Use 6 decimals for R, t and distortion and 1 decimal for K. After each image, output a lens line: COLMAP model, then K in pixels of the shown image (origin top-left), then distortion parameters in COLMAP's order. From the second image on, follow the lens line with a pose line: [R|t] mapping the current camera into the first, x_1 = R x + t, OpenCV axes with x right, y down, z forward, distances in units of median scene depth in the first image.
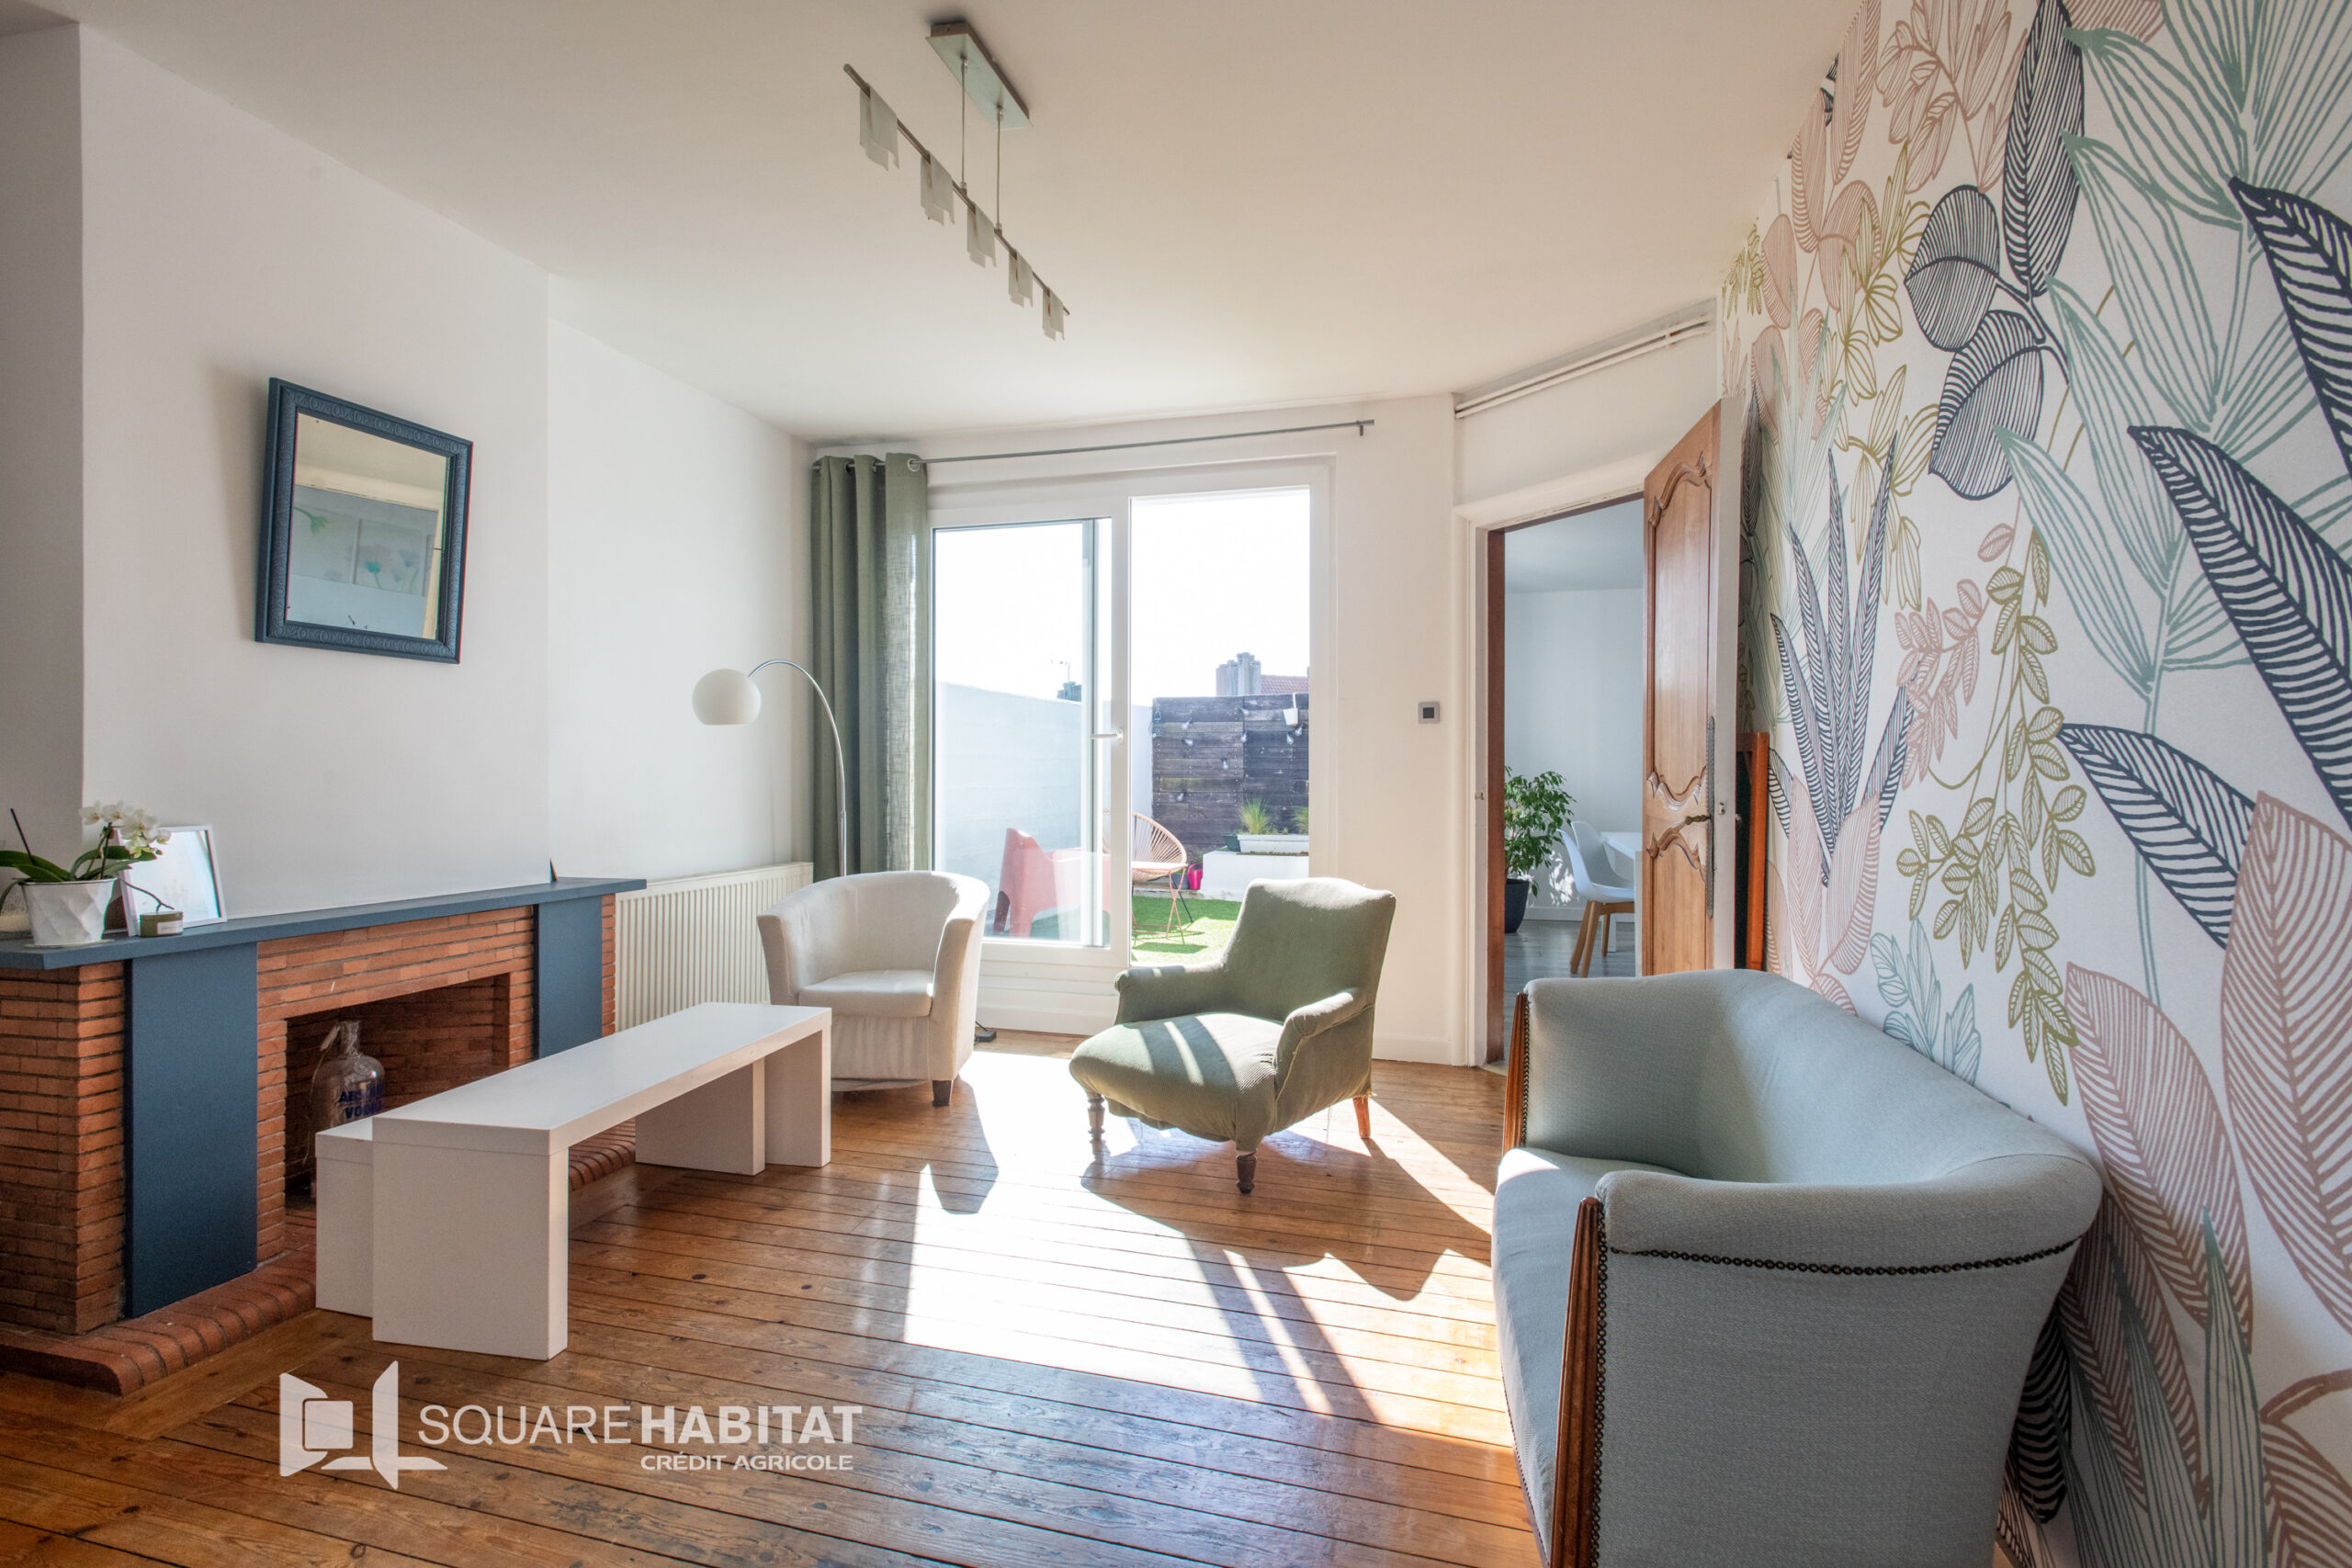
lens RADIAL K [[1128.0, 0, 1175.1], [0, 1128.0, 765.3], [0, 0, 1]] dist [0.000836, 0.000072]
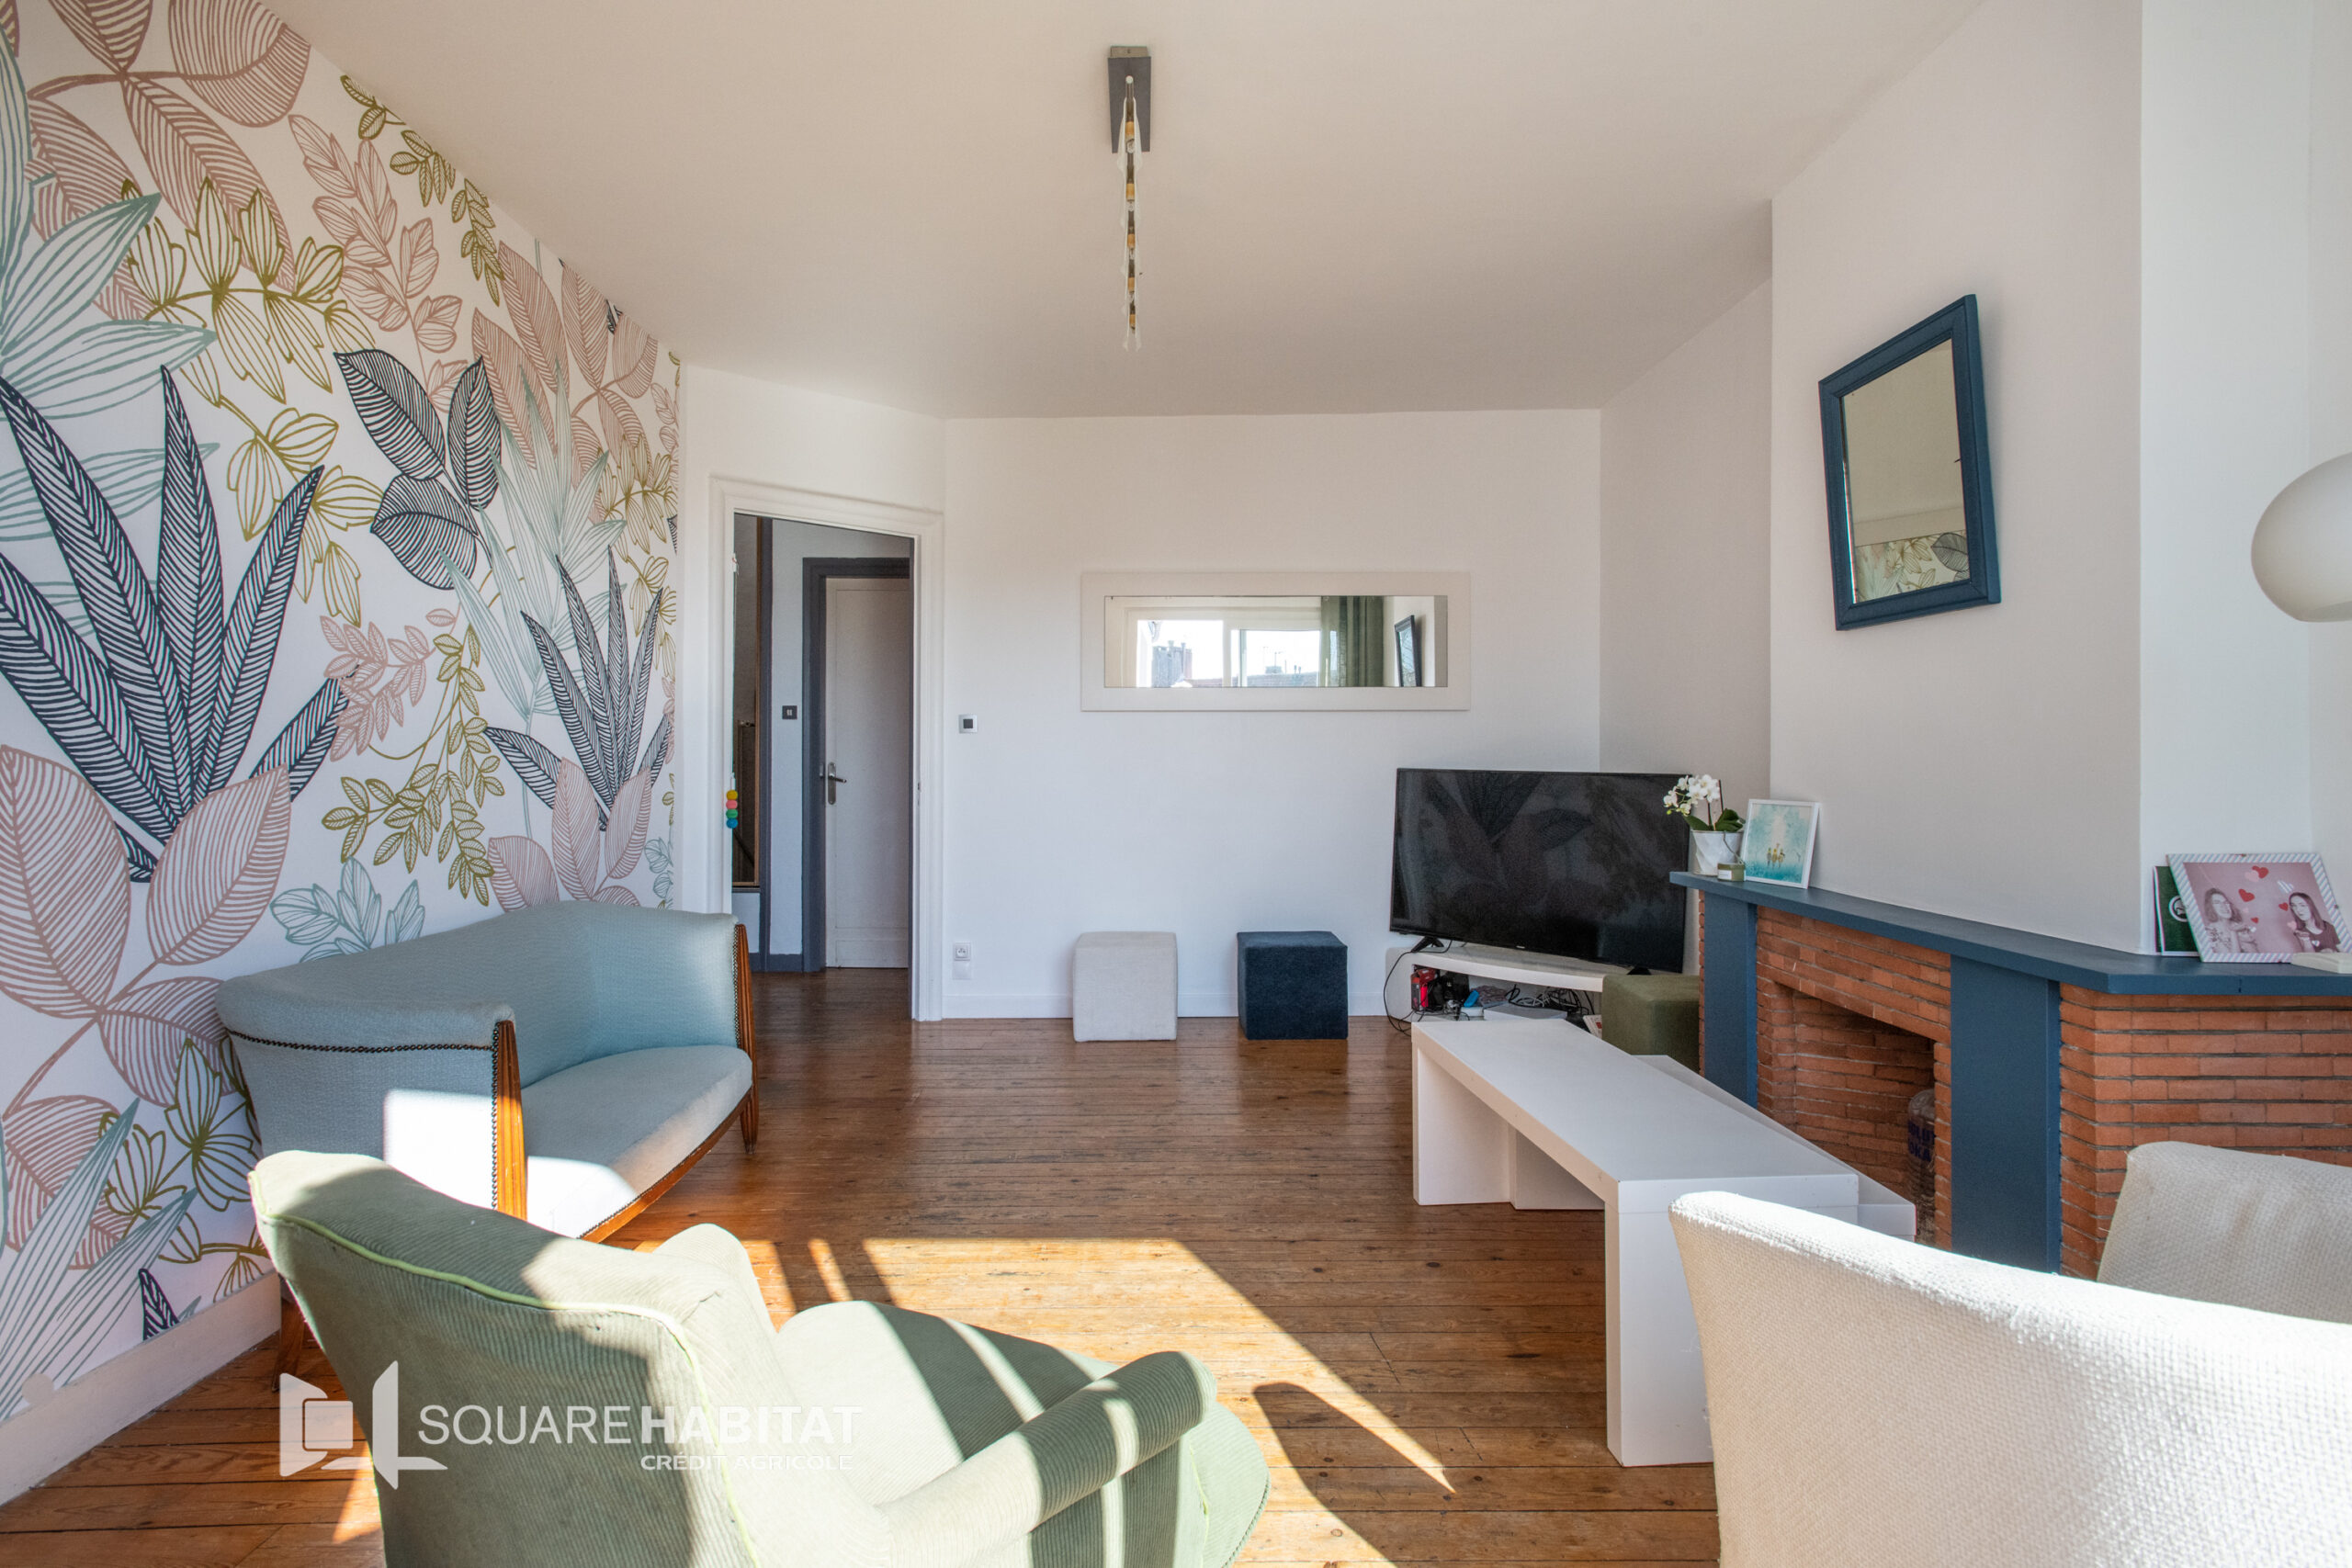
lens RADIAL K [[1128.0, 0, 1175.1], [0, 1128.0, 765.3], [0, 0, 1]] dist [0.000836, 0.000072]
pose [[-0.961096, -0.002328, -0.276206, 0.077158], [-0.002980, 0.999994, 0.001941, 0.016231], [0.276199, 0.002689, -0.961097, 1.975219]]
